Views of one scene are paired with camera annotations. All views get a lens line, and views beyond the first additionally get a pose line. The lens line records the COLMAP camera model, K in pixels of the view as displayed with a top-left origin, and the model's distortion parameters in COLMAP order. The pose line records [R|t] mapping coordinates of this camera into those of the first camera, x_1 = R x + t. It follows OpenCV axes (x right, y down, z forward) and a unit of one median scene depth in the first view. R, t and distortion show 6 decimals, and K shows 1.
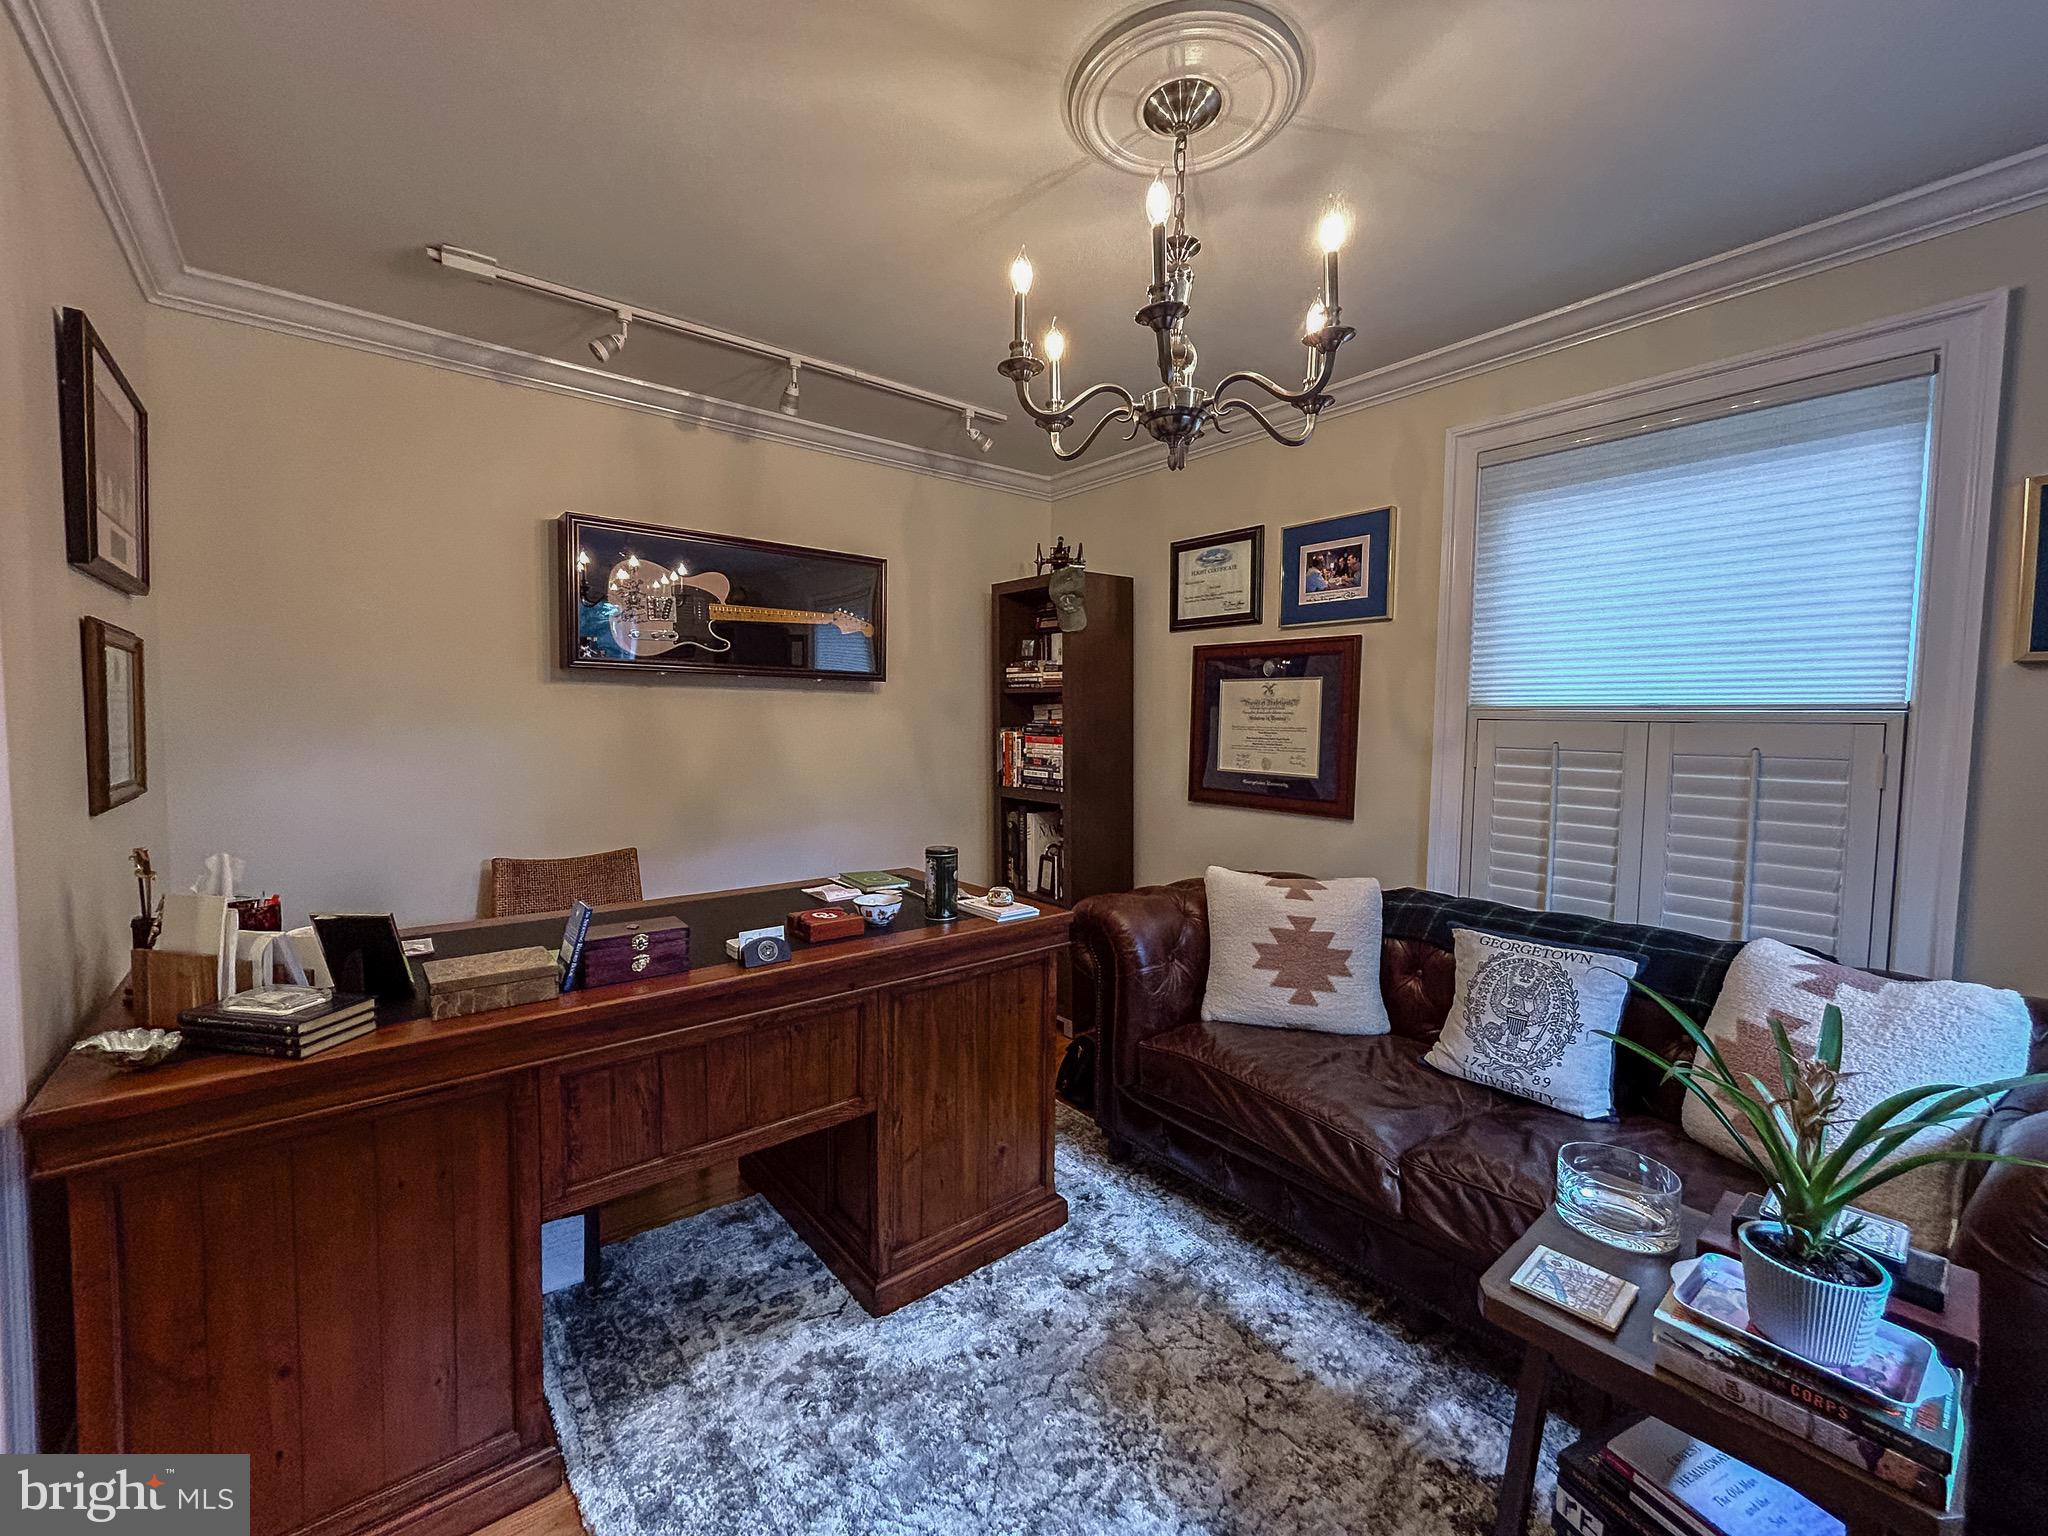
lens RADIAL K [[831.6, 0, 1024.0], [0, 831.6, 768.0], [0, 0, 1]] dist [-0.000629, -0.000057]
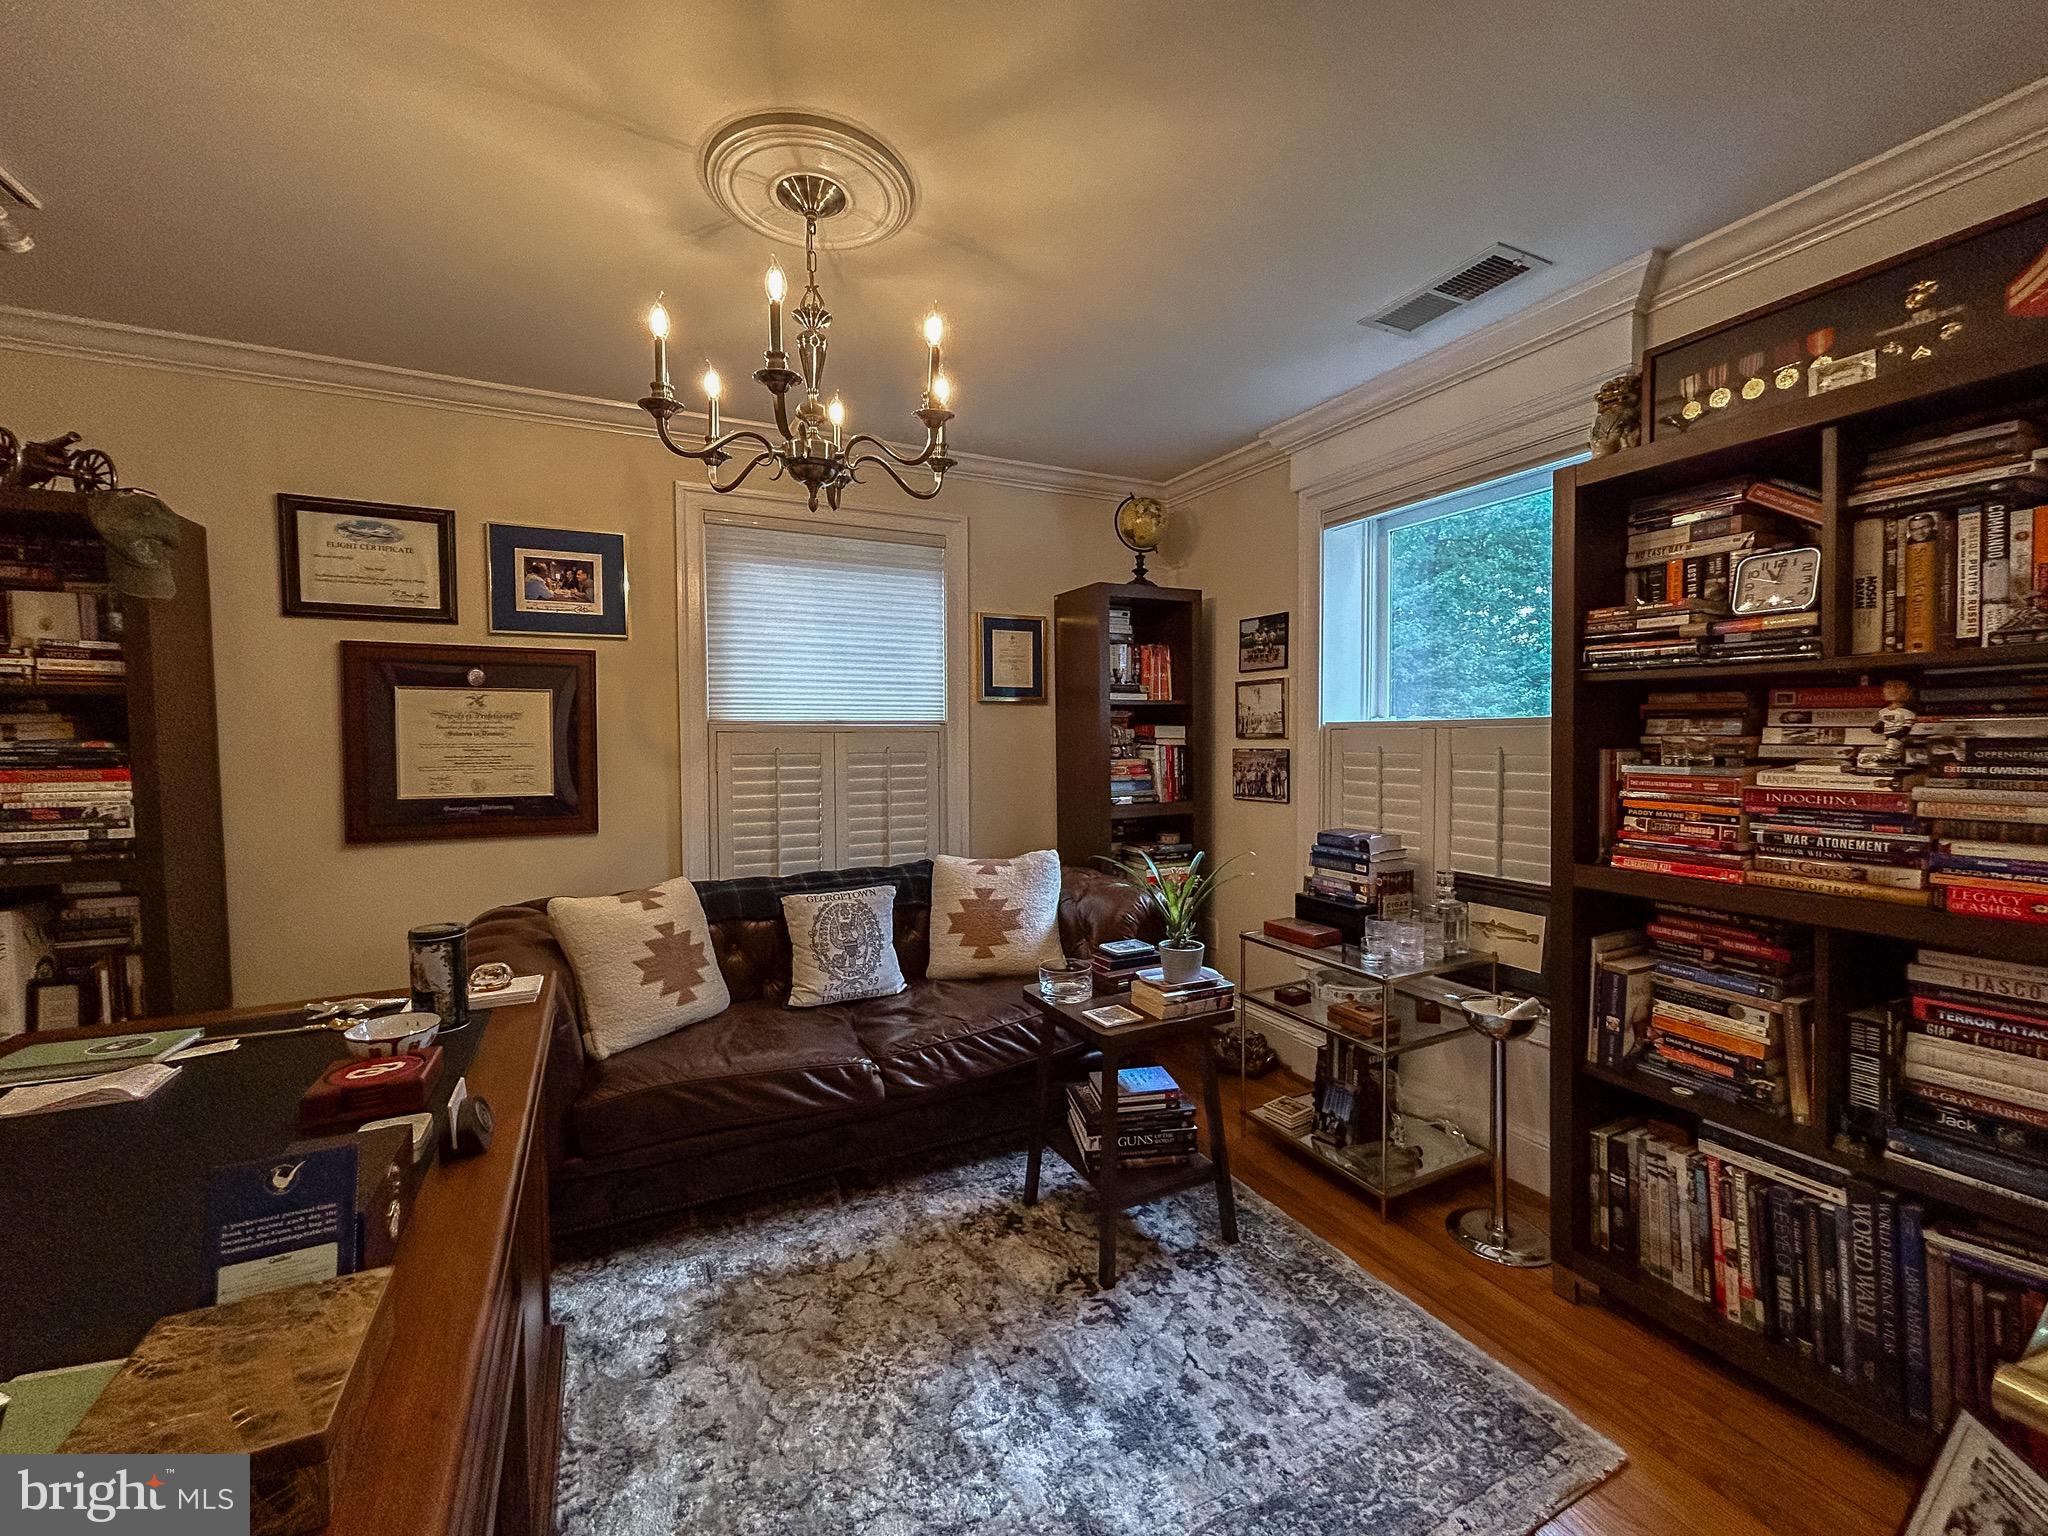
lens RADIAL K [[829.9, 0, 1019.2], [0, 829.9, 763.3], [0, 0, 1]] dist [0.002949, 0.000702]
pose [[0.229899, -0.050138, 0.971922, -0.522939], [0.065110, 0.997227, 0.036043, -0.027663], [-0.971034, 0.054996, 0.232526, 0.292575]]
